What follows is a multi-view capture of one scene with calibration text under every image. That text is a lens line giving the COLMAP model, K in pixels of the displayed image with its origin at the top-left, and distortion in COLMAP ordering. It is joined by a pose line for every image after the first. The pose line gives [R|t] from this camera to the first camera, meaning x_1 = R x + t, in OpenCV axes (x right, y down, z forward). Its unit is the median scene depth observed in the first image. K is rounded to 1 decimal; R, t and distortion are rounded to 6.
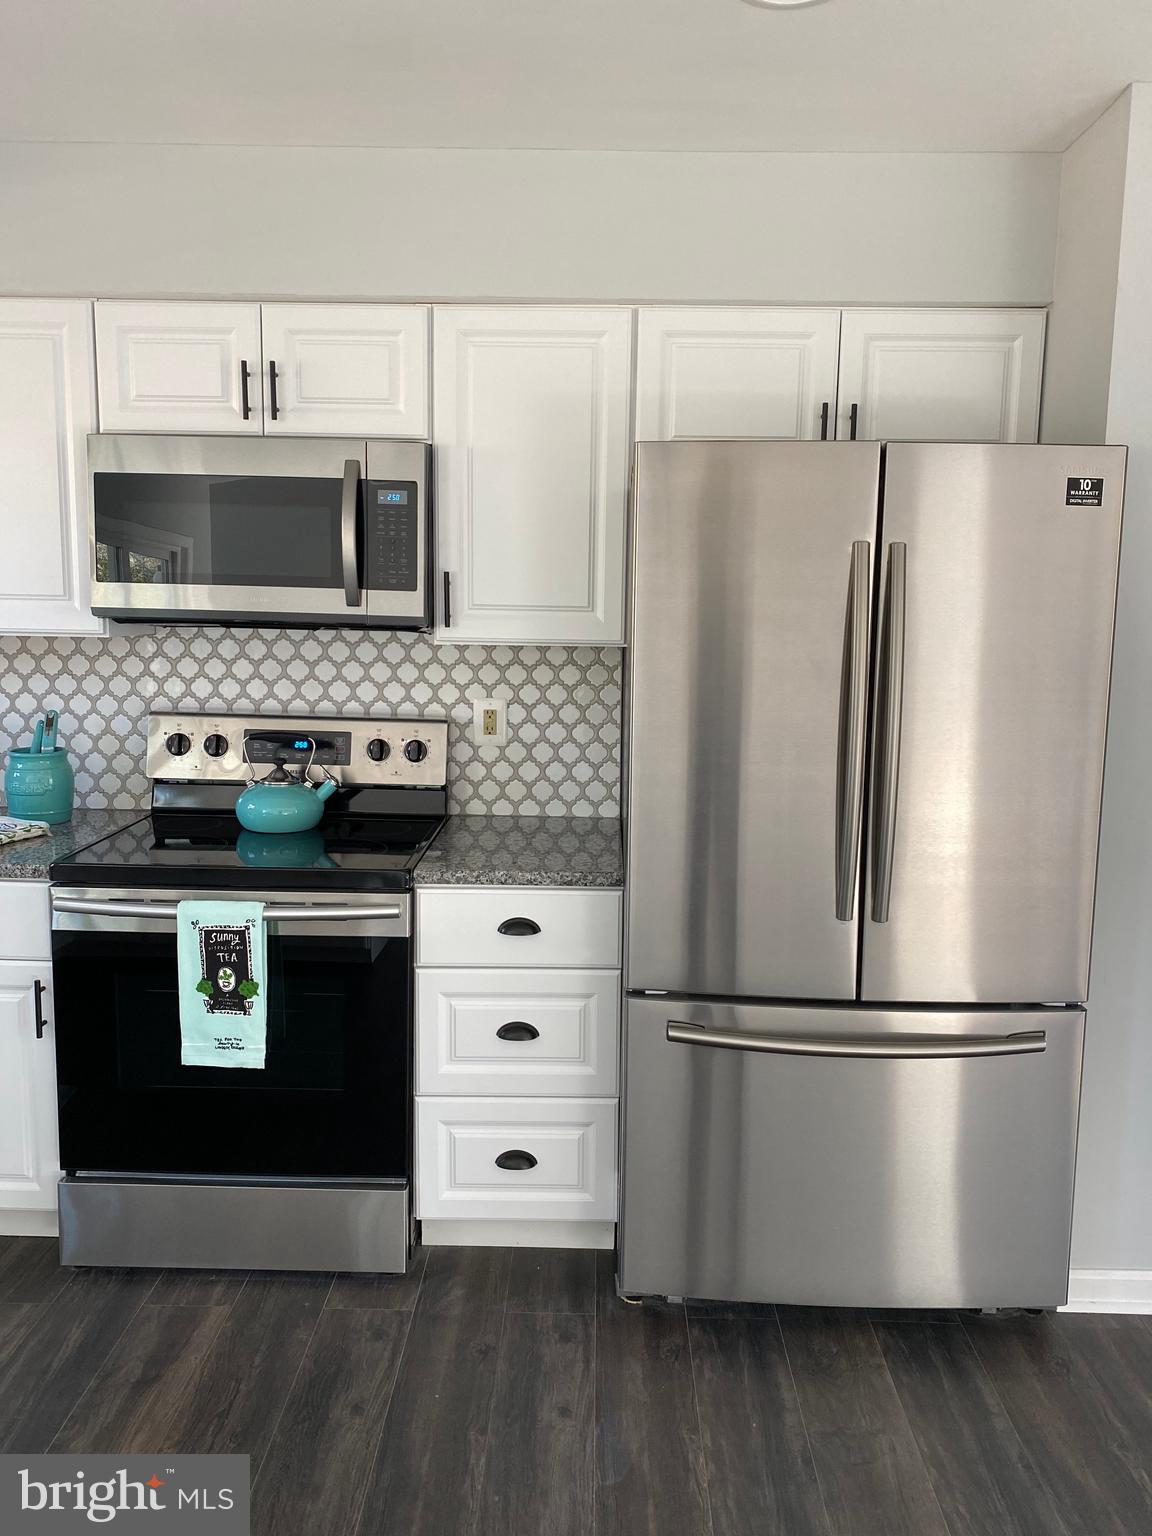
lens RADIAL K [[1163.4, 0, 590.1], [0, 1163.4, 778.8], [0, 0, 1]] dist [0.047164, -0.054184]
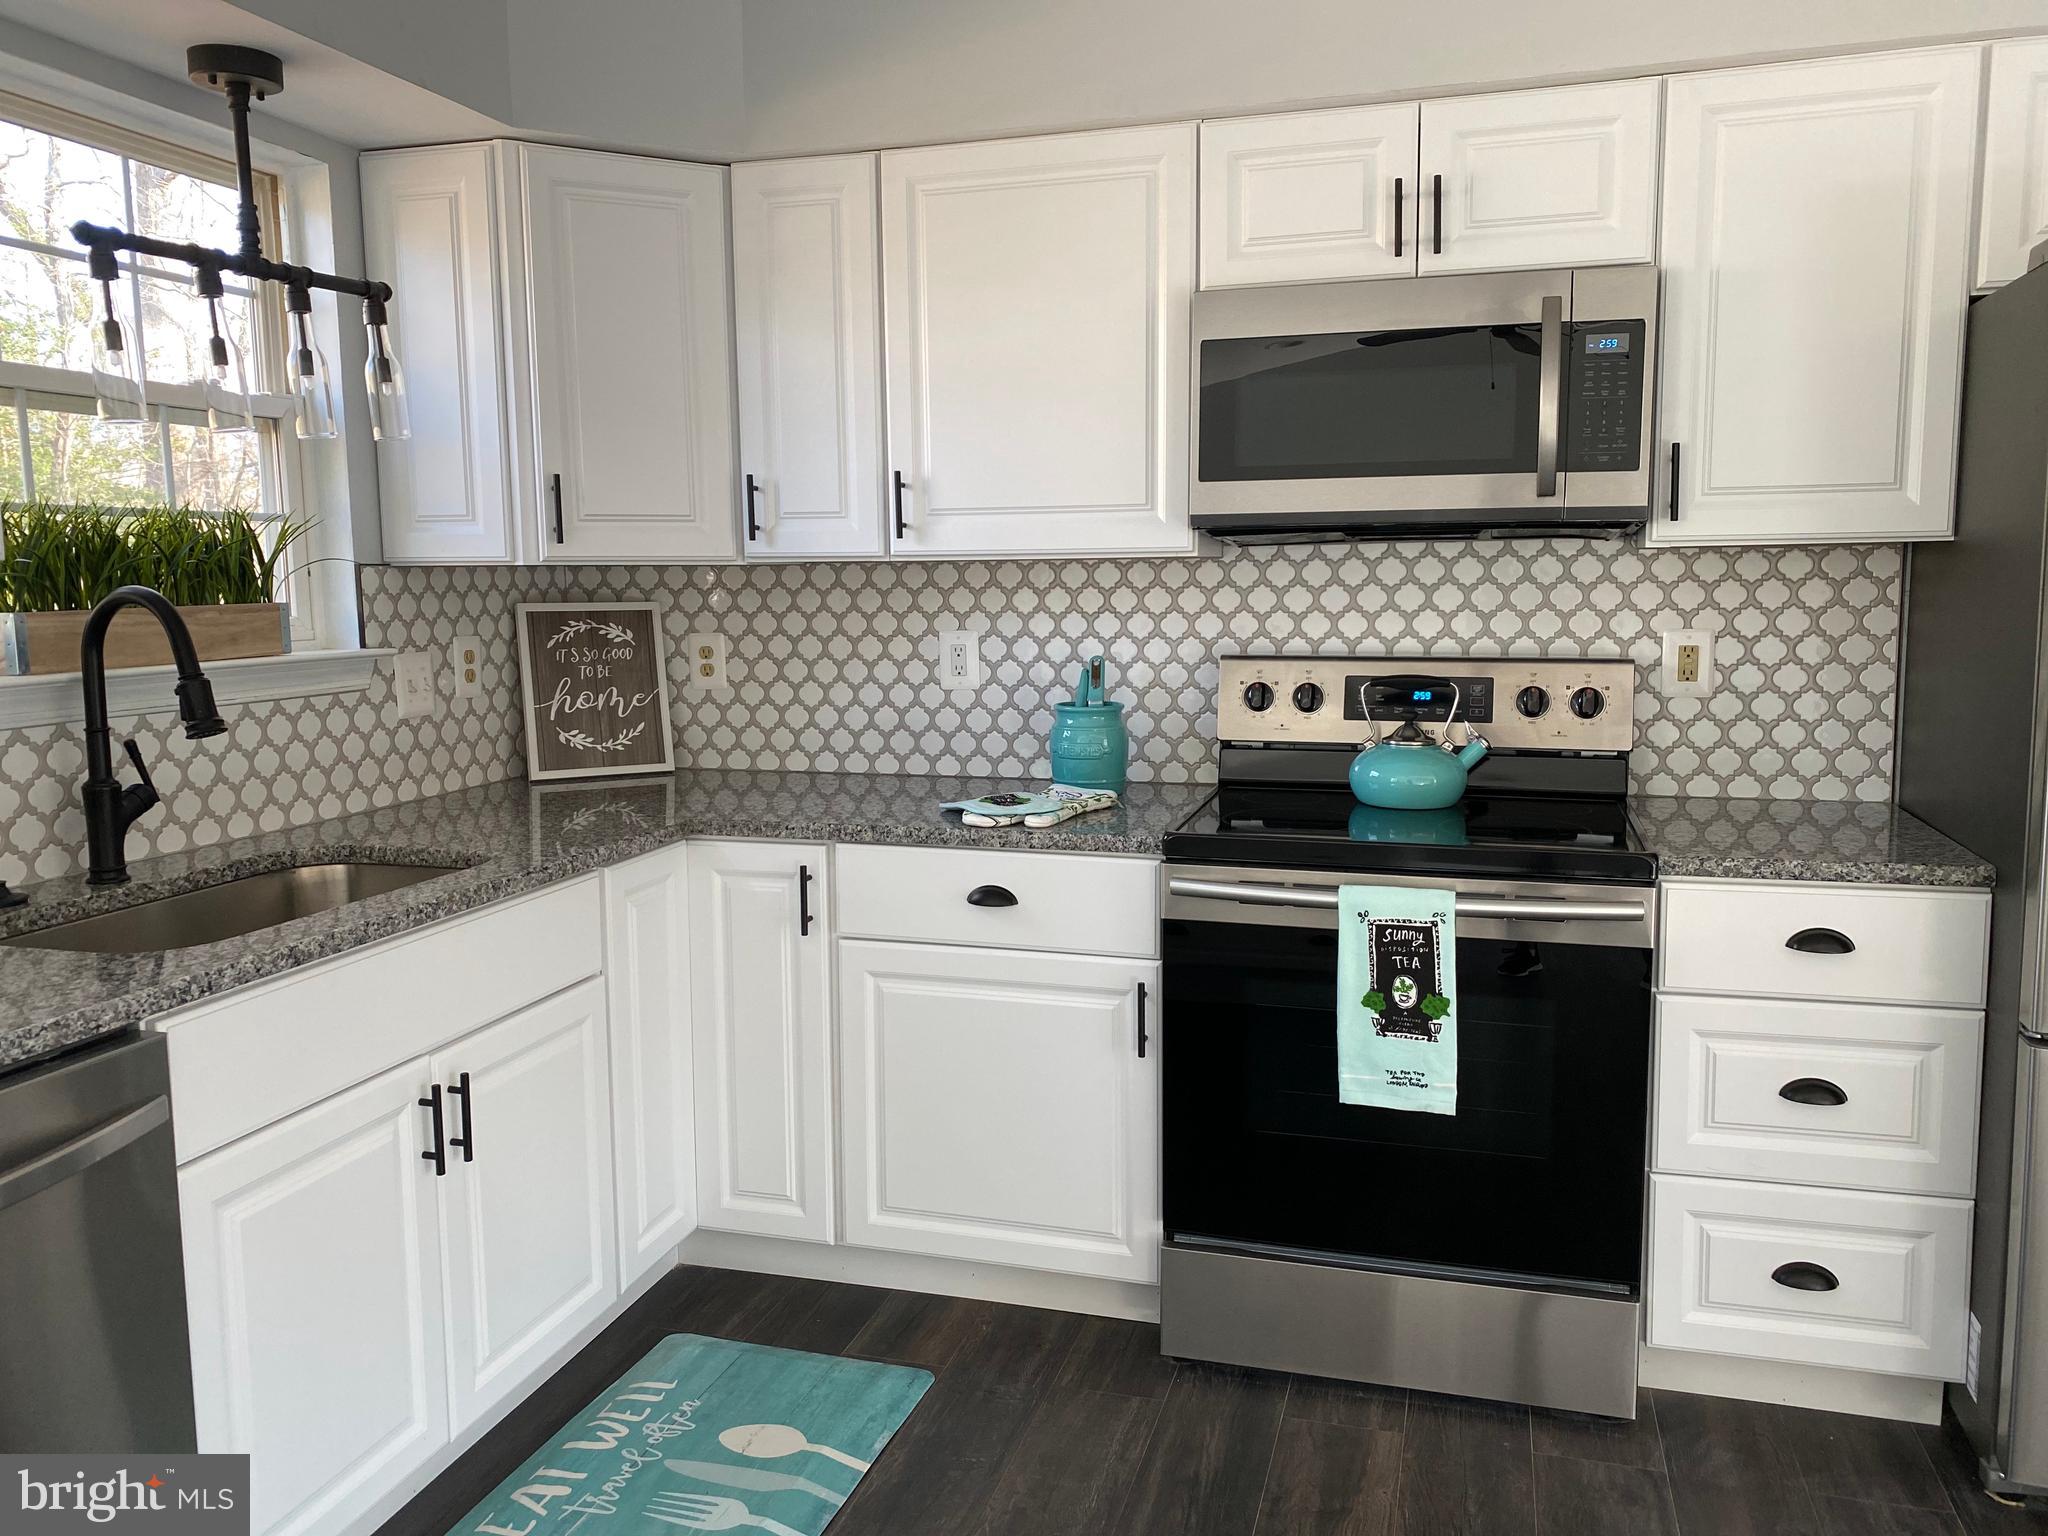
lens RADIAL K [[1551.2, 0, 1032.9], [0, 1551.2, 781.4], [0, 0, 1]] dist [0.047164, -0.054184]
pose [[0.962635, 0.008909, -0.270654, -0.251462], [-0.013976, 0.999761, -0.016799, 0.052579], [0.270440, 0.019954, 0.962530, -0.024552]]
